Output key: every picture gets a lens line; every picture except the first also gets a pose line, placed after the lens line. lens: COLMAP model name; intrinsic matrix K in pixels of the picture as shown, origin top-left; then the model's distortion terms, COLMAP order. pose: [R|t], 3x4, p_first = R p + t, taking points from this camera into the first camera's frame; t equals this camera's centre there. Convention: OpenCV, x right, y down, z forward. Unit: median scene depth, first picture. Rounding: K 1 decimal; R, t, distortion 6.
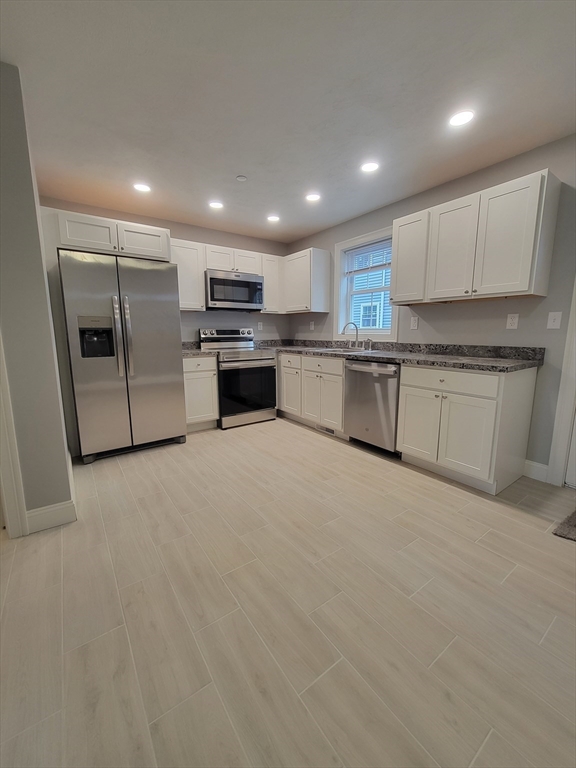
lens RADIAL K [[313.0, 0, 288.5], [0, 313.0, 382.7], [0, 0, 1]] dist [-0.008385, 0.000730]
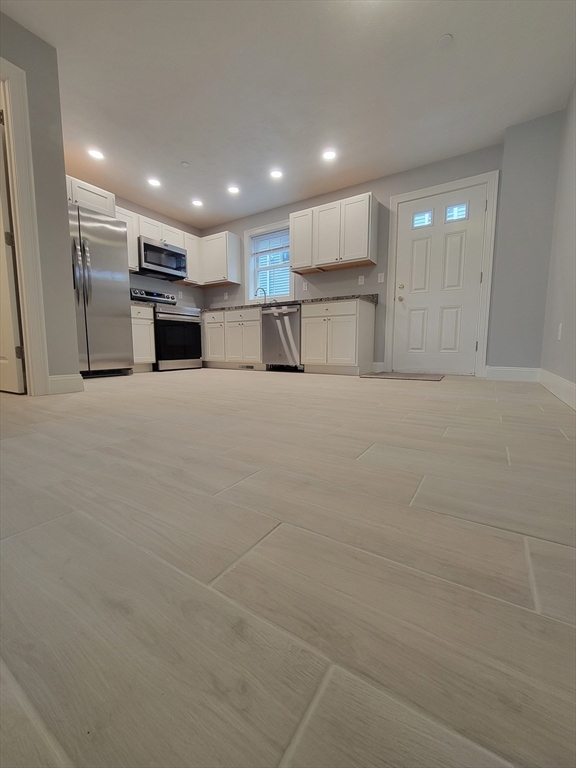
lens RADIAL K [[313.0, 0, 288.2], [0, 313.0, 383.2], [0, 0, 1]] dist [-0.008385, 0.000730]
pose [[0.929482, -0.038706, 0.366832, -0.209238], [0.056676, 0.997656, -0.038340, 0.287620], [-0.364488, 0.056427, 0.929497, -0.285165]]
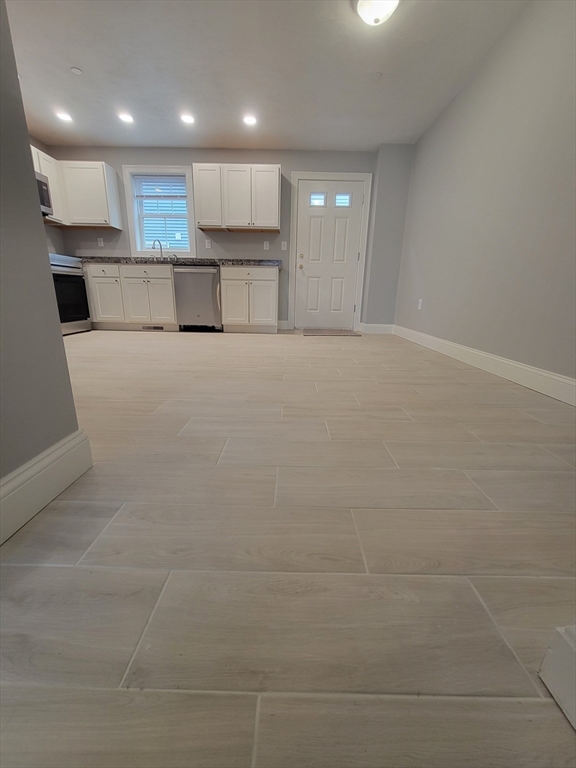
lens RADIAL K [[313.0, 0, 288.8], [0, 313.0, 383.0], [0, 0, 1]] dist [-0.008385, 0.000730]
pose [[0.585126, -0.205911, 0.784365, -0.602670], [0.110137, 0.978443, 0.174700, 0.212829], [-0.803429, -0.015834, 0.595191, -0.170704]]
